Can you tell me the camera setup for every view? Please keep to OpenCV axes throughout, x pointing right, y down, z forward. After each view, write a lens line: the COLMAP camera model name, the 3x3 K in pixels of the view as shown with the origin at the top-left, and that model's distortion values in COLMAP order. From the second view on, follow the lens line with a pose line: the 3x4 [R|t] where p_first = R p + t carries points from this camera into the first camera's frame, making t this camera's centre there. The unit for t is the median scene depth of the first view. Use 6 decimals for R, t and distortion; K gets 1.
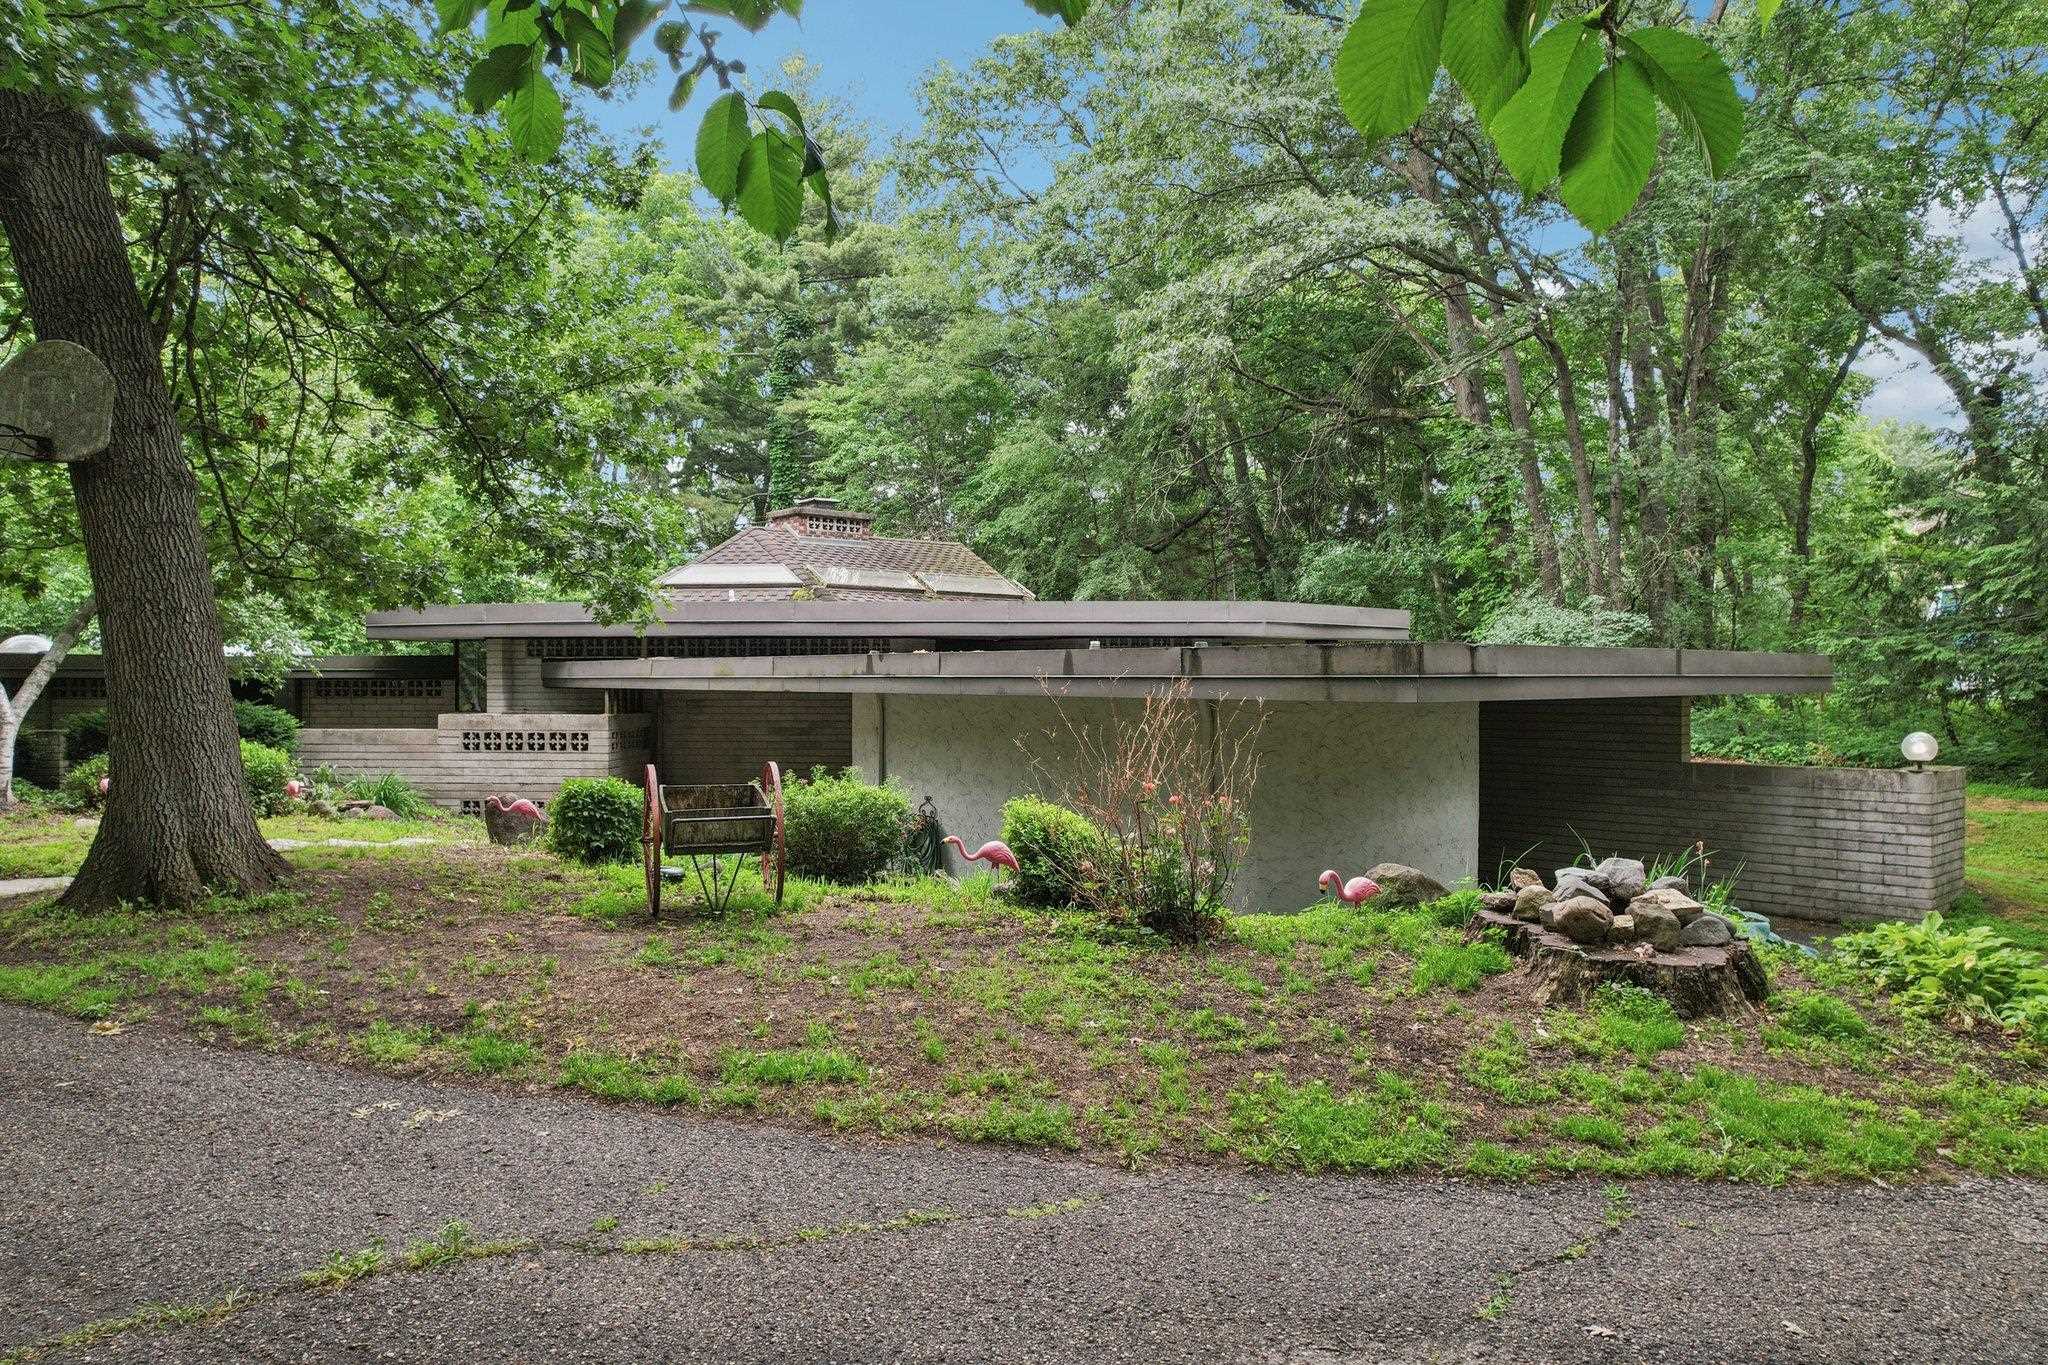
lens RADIAL K [[1351.7, 0, 1025.2], [0, 1351.7, 682.5], [0, 0, 1]] dist [-0.058558, 0.038822]
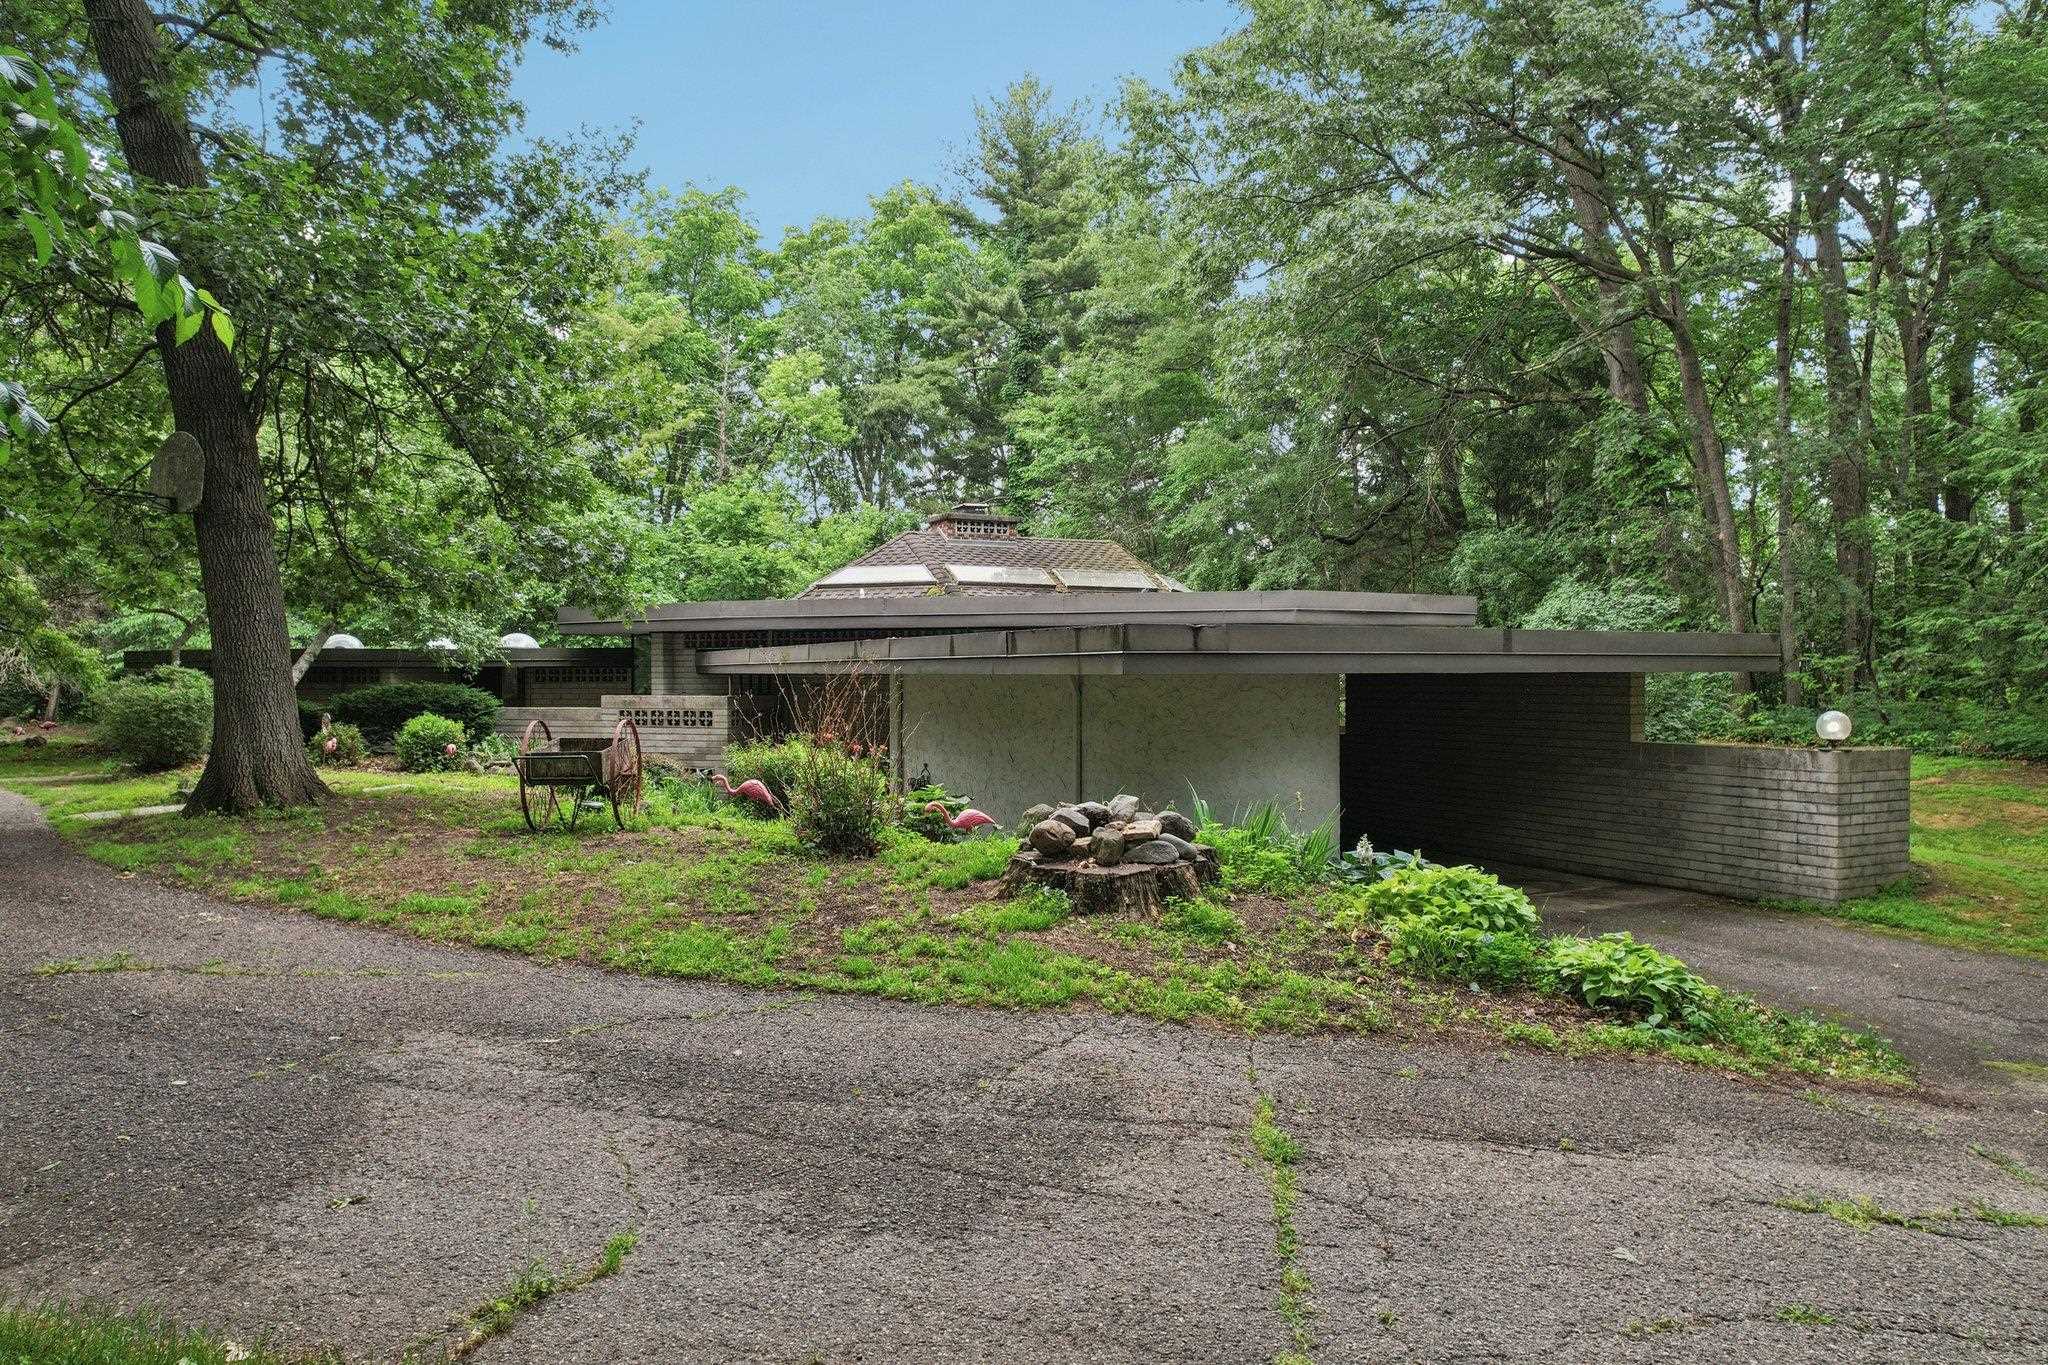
lens RADIAL K [[1351.7, 0, 1013.5], [0, 1351.7, 681.3], [0, 0, 1]] dist [-0.058558, 0.038822]
pose [[0.964977, -0.000923, -0.262334, 0.244884], [0.001693, 0.999995, 0.002710, 0.008213], [0.262330, -0.003059, 0.964973, -0.083454]]
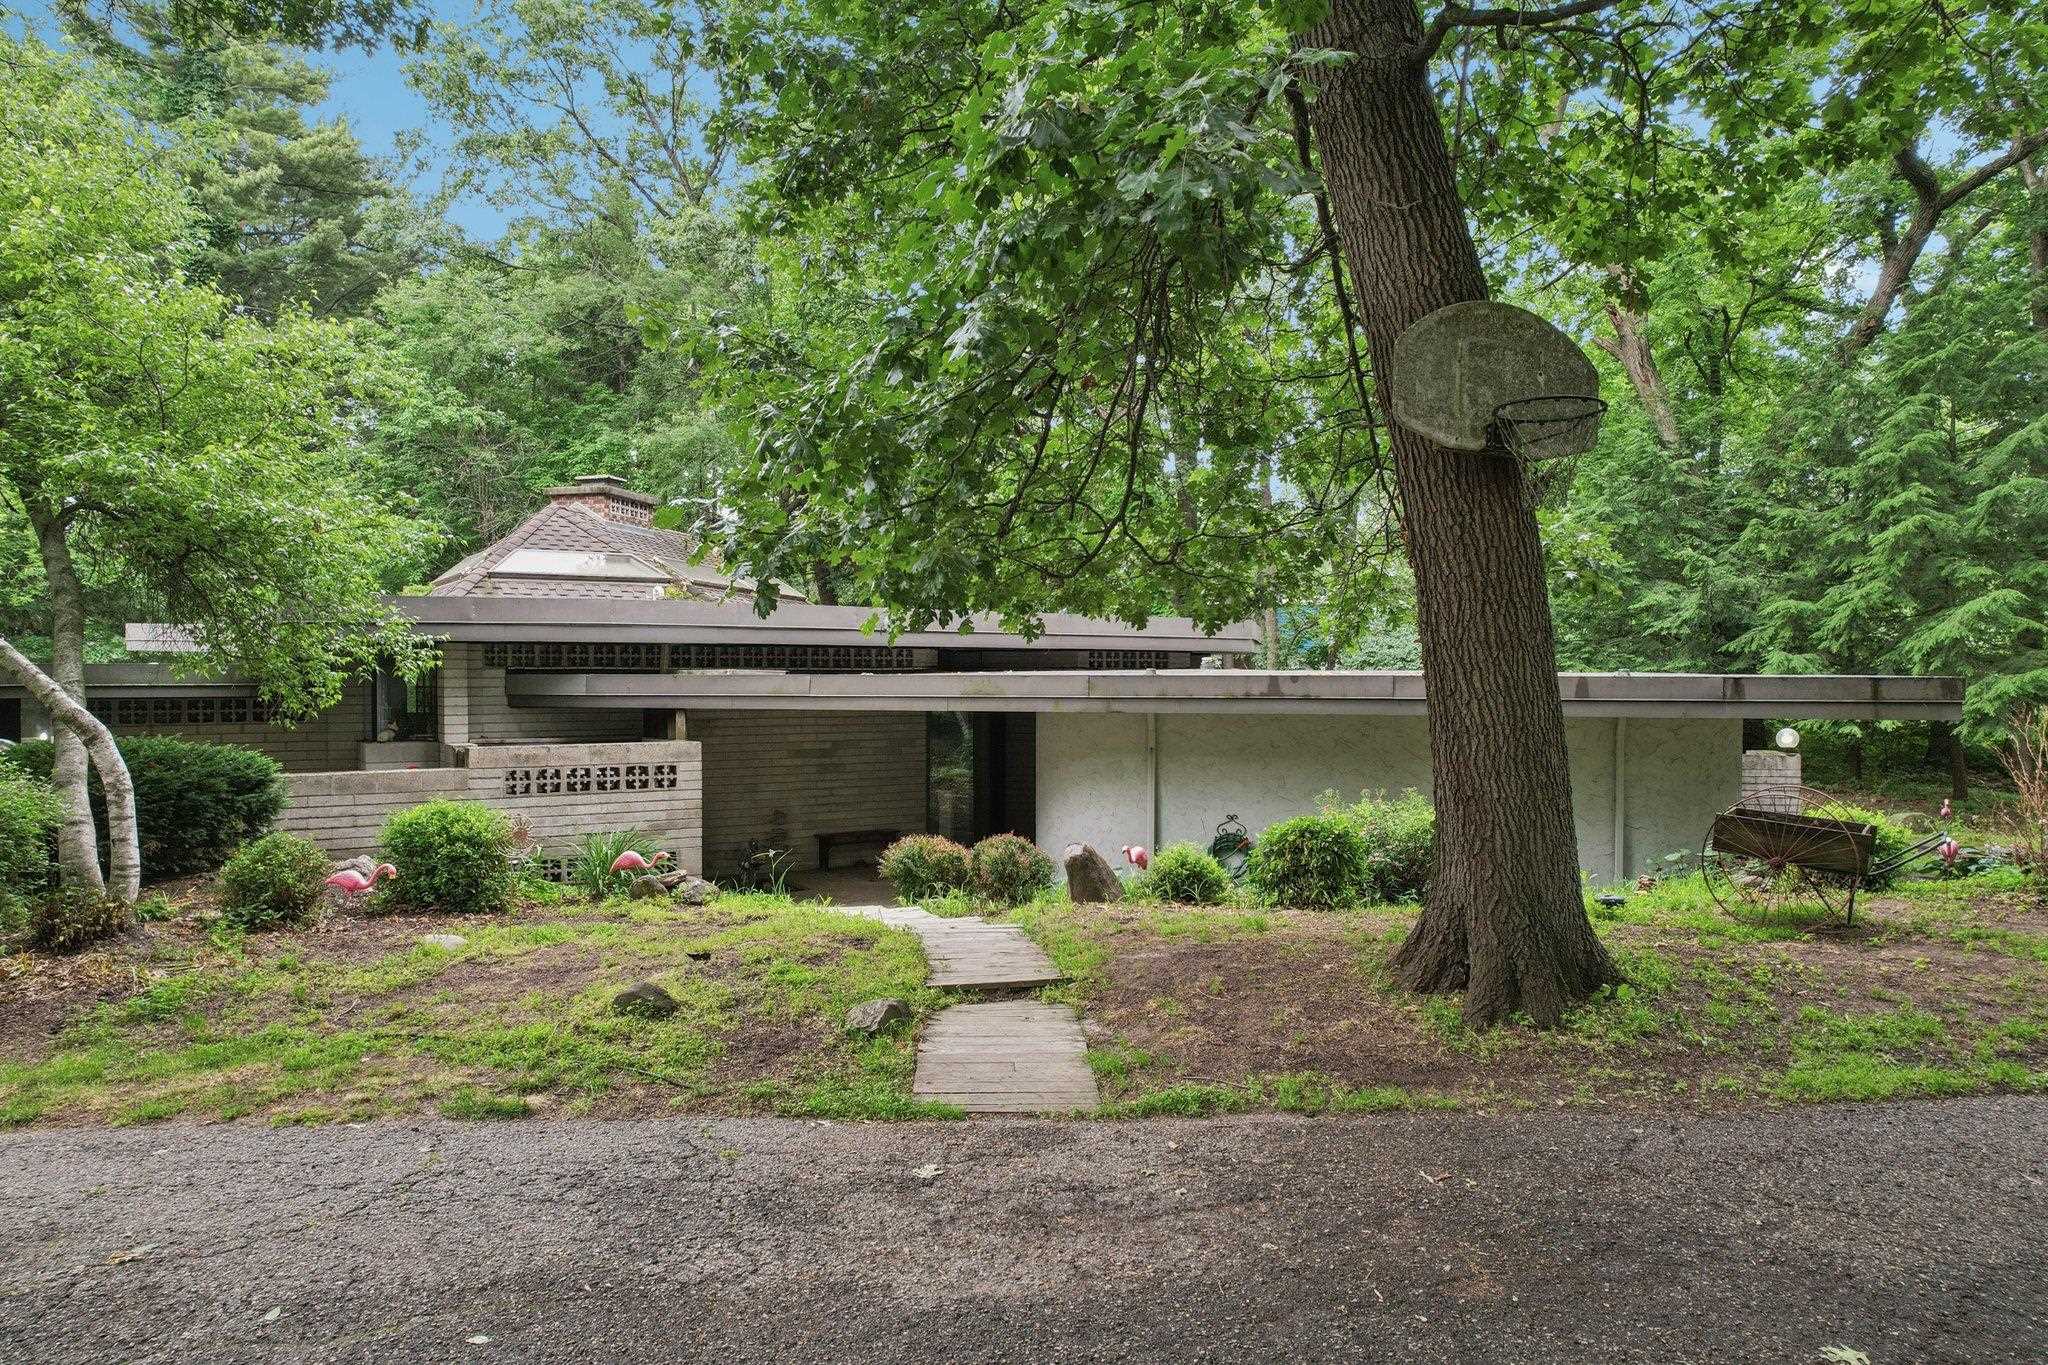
lens RADIAL K [[1351.7, 0, 1027.3], [0, 1351.7, 686.2], [0, 0, 1]] dist [-0.058558, 0.038822]
pose [[0.798163, -0.005270, 0.602418, -0.636326], [0.000652, 0.999969, 0.007884, -0.015485], [-0.602441, -0.005900, 0.798142, 0.232942]]
